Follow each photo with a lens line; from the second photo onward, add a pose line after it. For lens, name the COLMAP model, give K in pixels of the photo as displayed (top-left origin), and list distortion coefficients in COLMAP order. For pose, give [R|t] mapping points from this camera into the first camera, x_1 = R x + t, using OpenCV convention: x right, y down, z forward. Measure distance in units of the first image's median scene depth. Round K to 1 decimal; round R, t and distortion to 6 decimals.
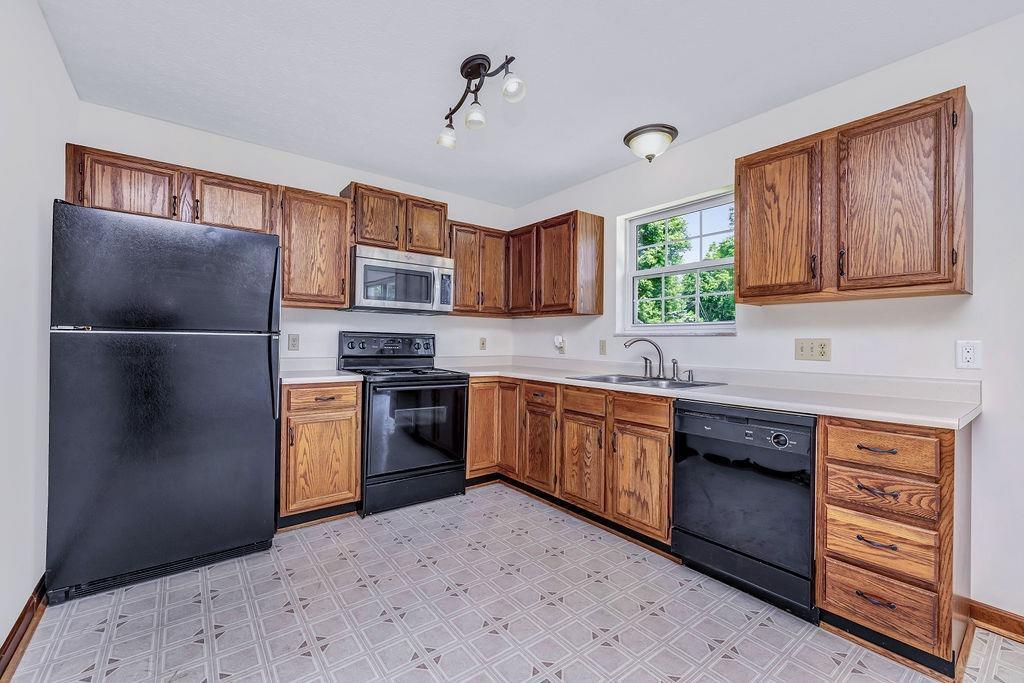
lens RADIAL K [[429.3, 0, 507.4], [0, 429.3, 338.4], [0, 0, 1]] dist [0.002850, 0.000124]
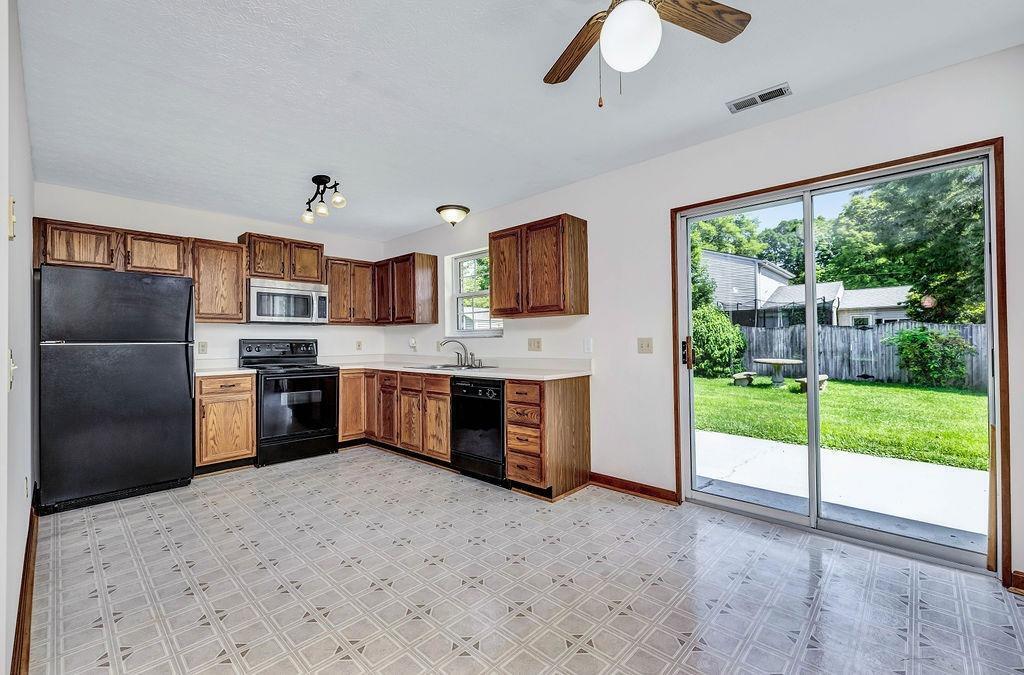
lens RADIAL K [[428.6, 0, 507.1], [0, 428.6, 337.2], [0, 0, 1]] dist [-0.002705, 0.000098]
pose [[0.986815, -0.020724, 0.160522, 0.269986], [0.021112, 0.999777, -0.000707, -0.004256], [-0.160472, 0.004087, 0.987032, -0.563681]]
